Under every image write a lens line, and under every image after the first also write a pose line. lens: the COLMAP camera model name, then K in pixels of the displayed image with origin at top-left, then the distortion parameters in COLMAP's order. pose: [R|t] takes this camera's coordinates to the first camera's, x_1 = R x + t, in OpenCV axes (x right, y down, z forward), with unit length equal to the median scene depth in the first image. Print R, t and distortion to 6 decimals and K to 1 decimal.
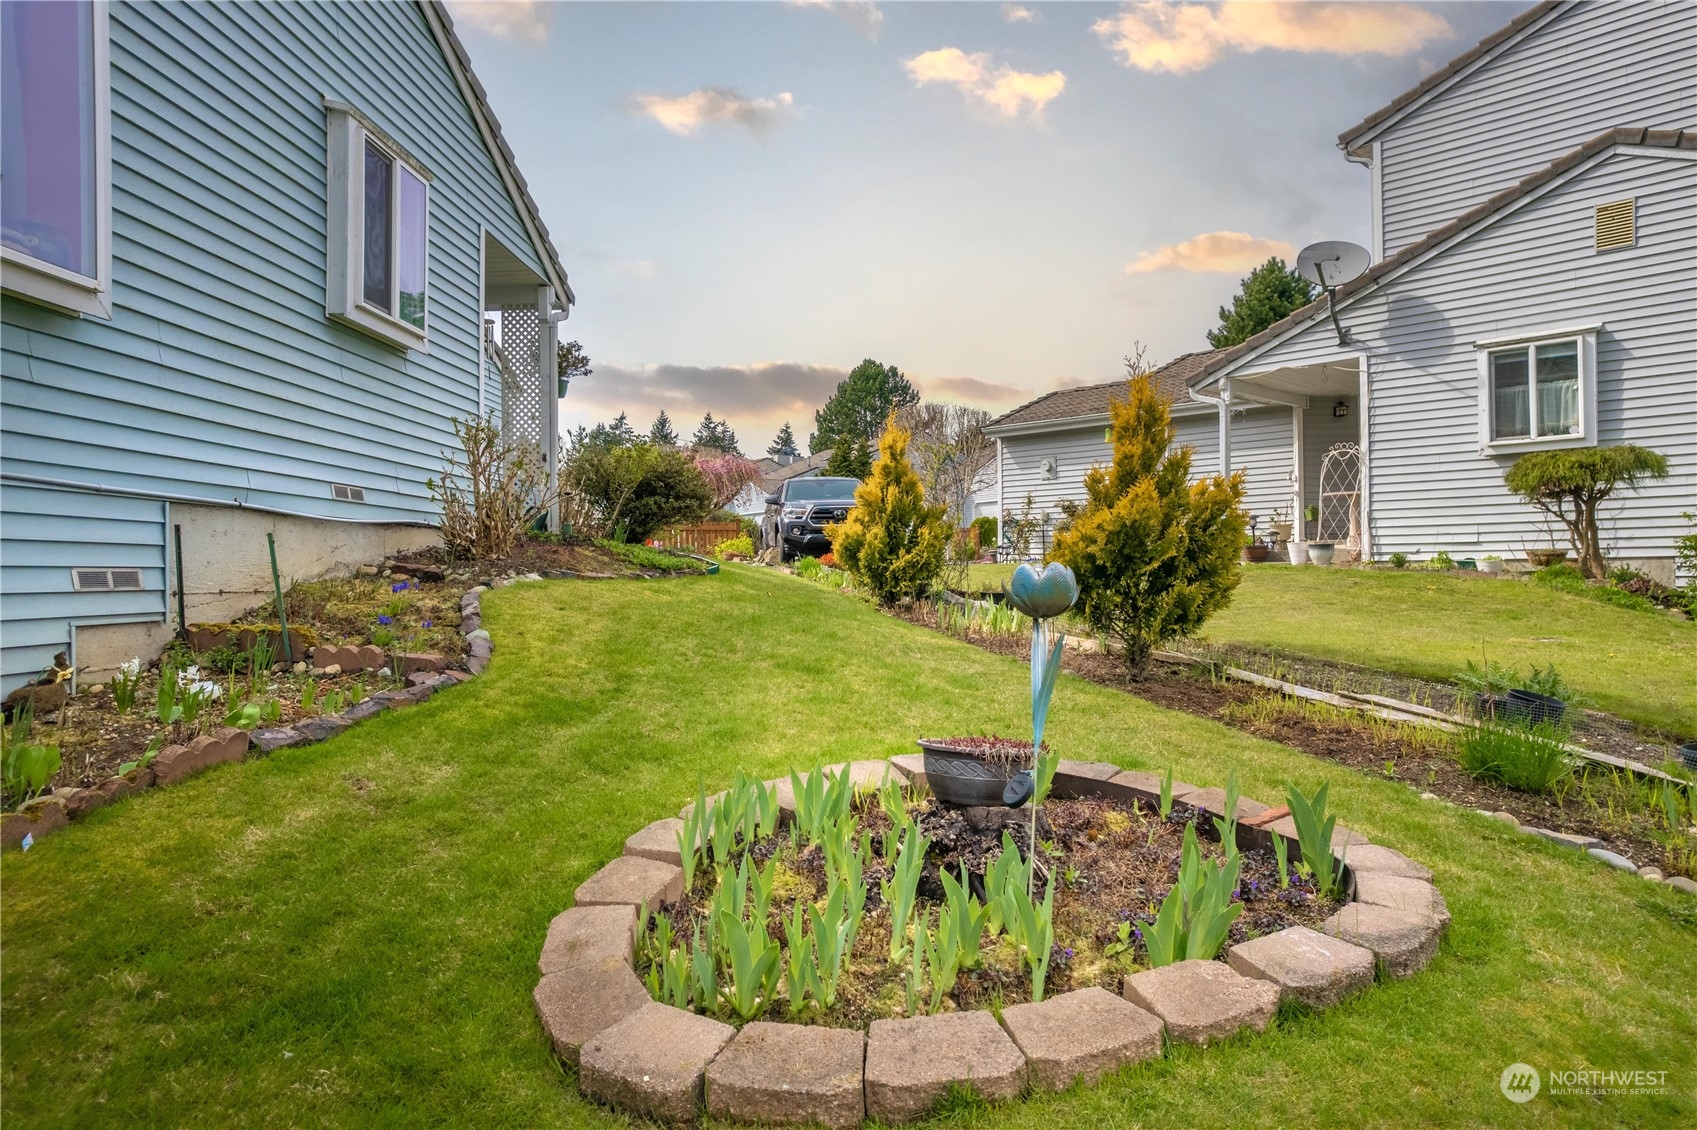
lens RADIAL K [[1071.5, 0, 873.3], [0, 1071.5, 565.2], [0, 0, 1]] dist [-0.067827, 0.079616]
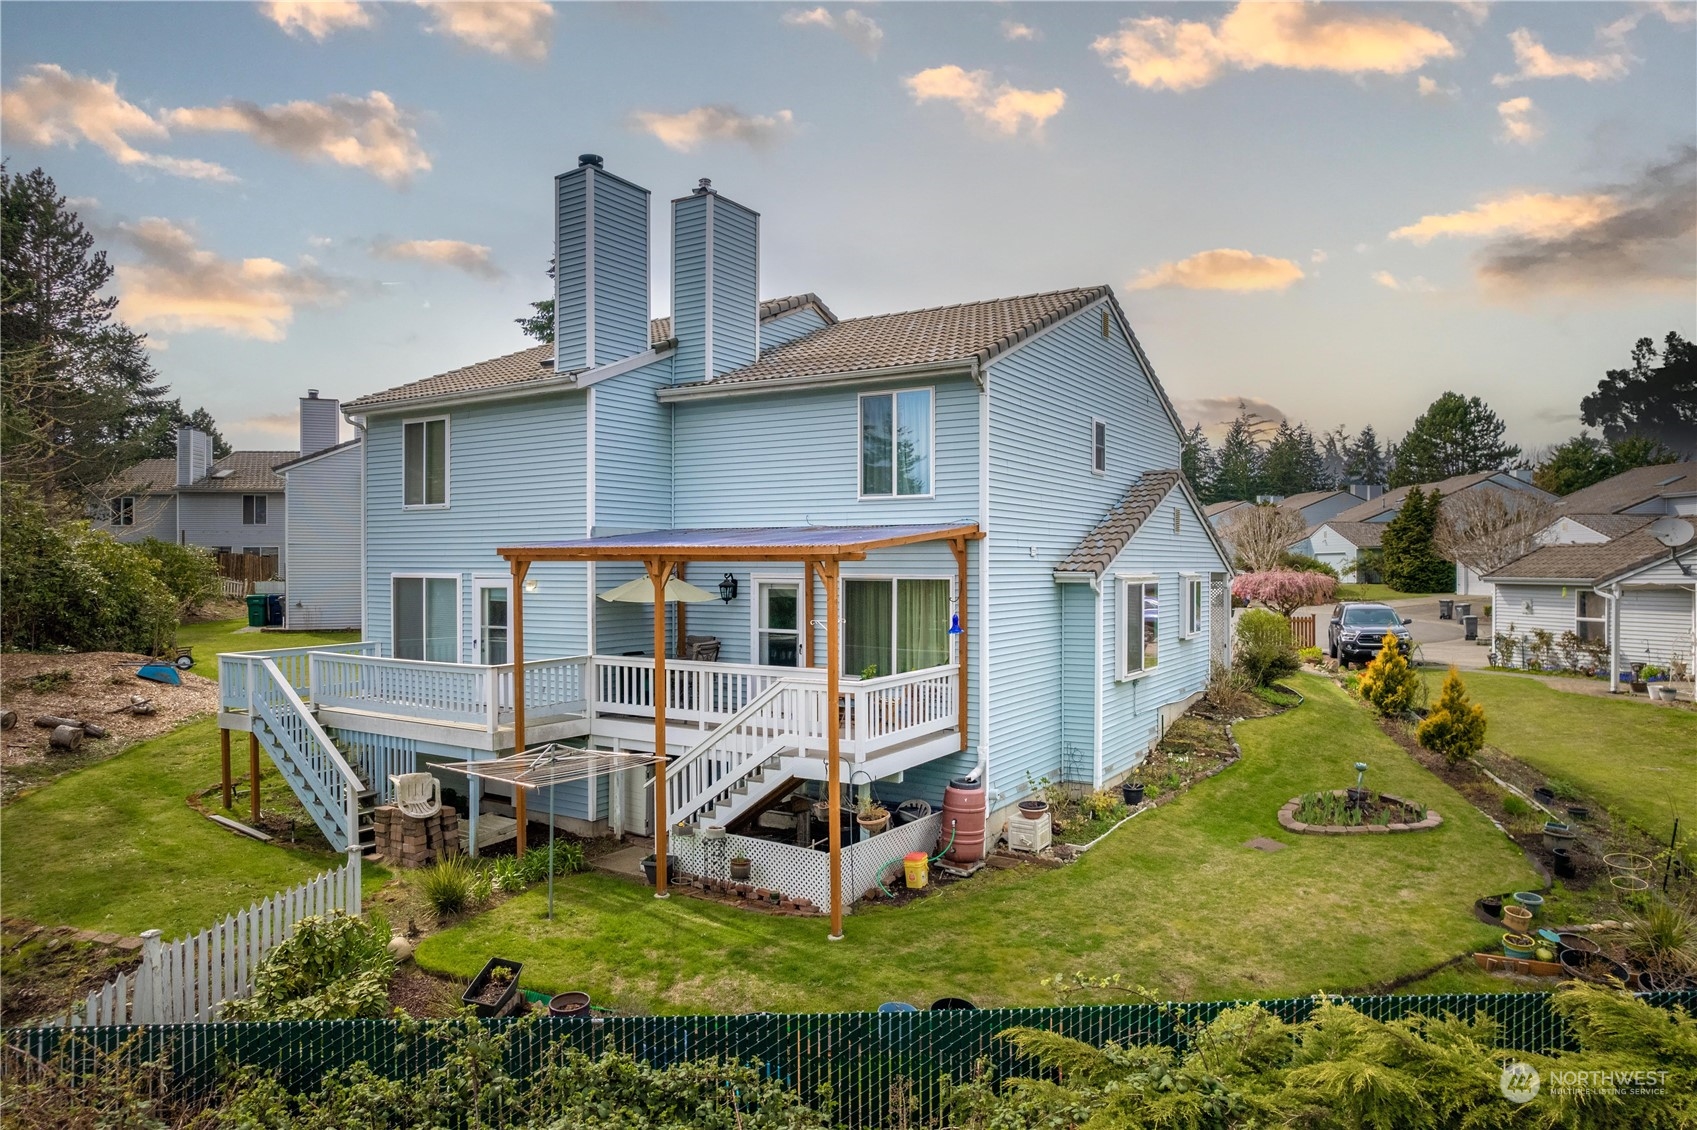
lens RADIAL K [[1071.5, 0, 873.3], [0, 1071.5, 565.2], [0, 0, 1]] dist [-0.067827, 0.079616]
pose [[0.866993, -0.001680, -0.498318, 0.155709], [0.005984, 0.999957, 0.007039, -0.245474], [0.498285, -0.009085, 0.866966, -1.168640]]
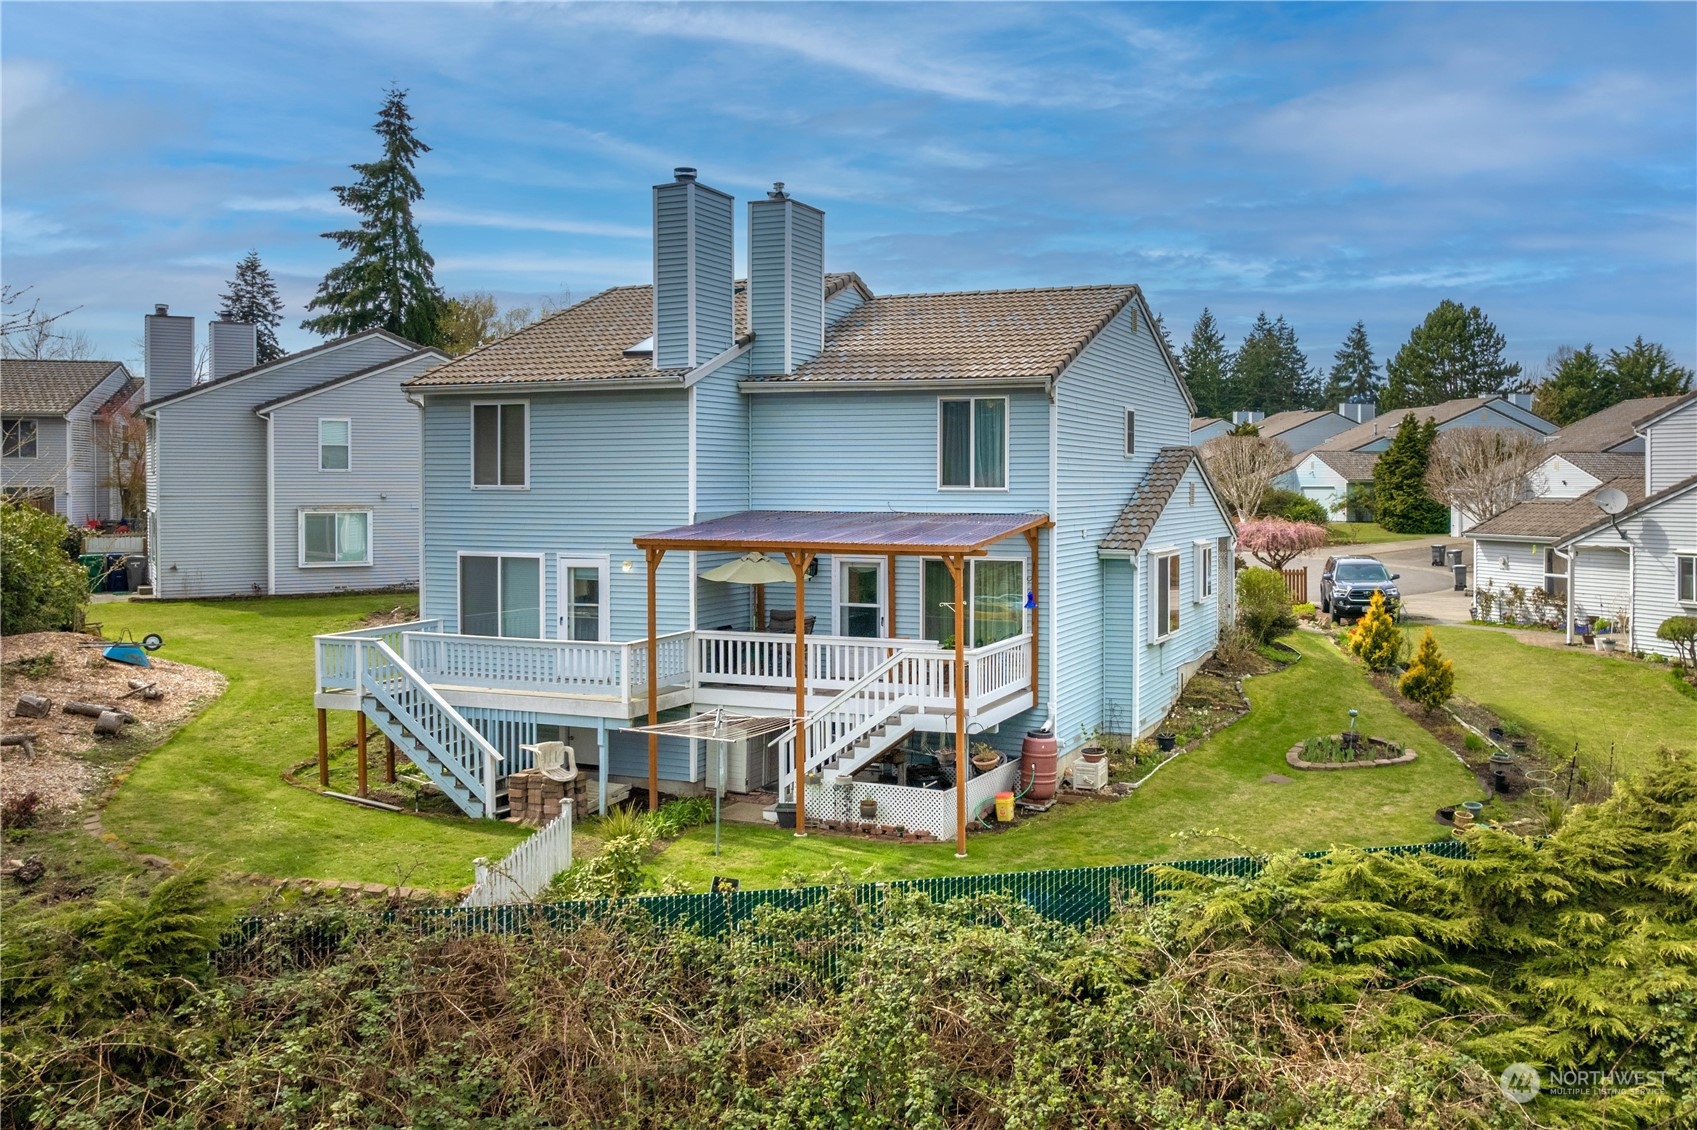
lens RADIAL K [[1421.6, 0, 1000.9], [0, 1421.6, 492.6], [0, 0, 1]] dist [-0.005864, -0.001095]
pose [[0.945600, 0.002706, -0.325319, 0.212722], [0.002382, 0.999881, 0.015242, -0.338035], [0.325321, -0.015188, 0.945481, -1.852087]]
